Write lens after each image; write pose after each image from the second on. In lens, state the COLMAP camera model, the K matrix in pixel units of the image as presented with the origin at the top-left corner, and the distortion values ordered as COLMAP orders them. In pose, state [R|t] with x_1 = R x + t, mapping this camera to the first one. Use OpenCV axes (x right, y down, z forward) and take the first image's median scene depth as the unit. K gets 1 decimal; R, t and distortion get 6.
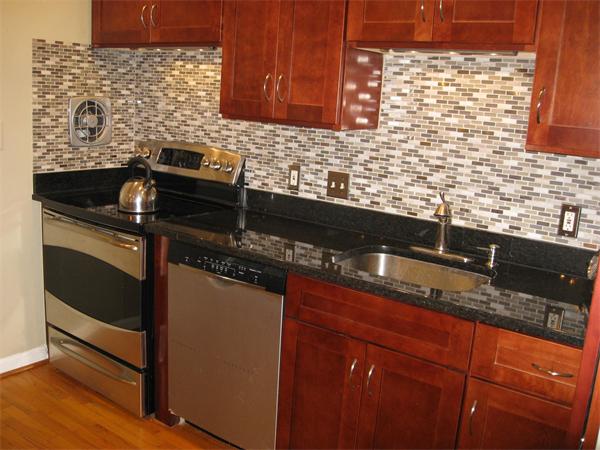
lens RADIAL K [[615.6, 0, 302.2], [0, 615.6, 226.2], [0, 0, 1]] dist [-0.127240, 0.000000]
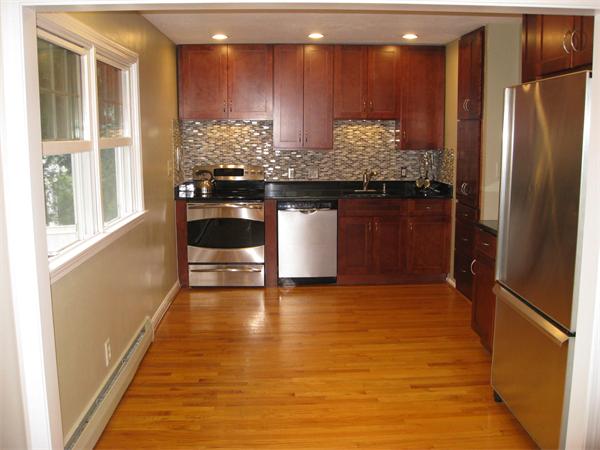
lens RADIAL K [[615.6, 0, 303.0], [0, 615.6, 224.8], [0, 0, 1]] dist [-0.127240, 0.000000]
pose [[0.766659, -0.158985, 0.622059, -1.657109], [0.182054, 0.982922, 0.026841, 0.066174], [-0.615703, 0.092670, 0.782510, -0.946751]]
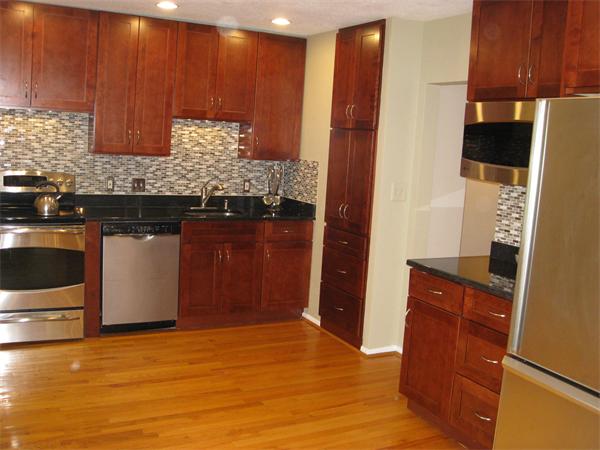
lens RADIAL K [[615.6, 0, 295.2], [0, 615.6, 222.7], [0, 0, 1]] dist [-0.127240, 0.000000]
pose [[0.437153, -0.157119, 0.885557, -1.532732], [0.151970, 0.983369, 0.099453, -0.071438], [-0.886455, 0.091101, 0.453760, -0.297497]]
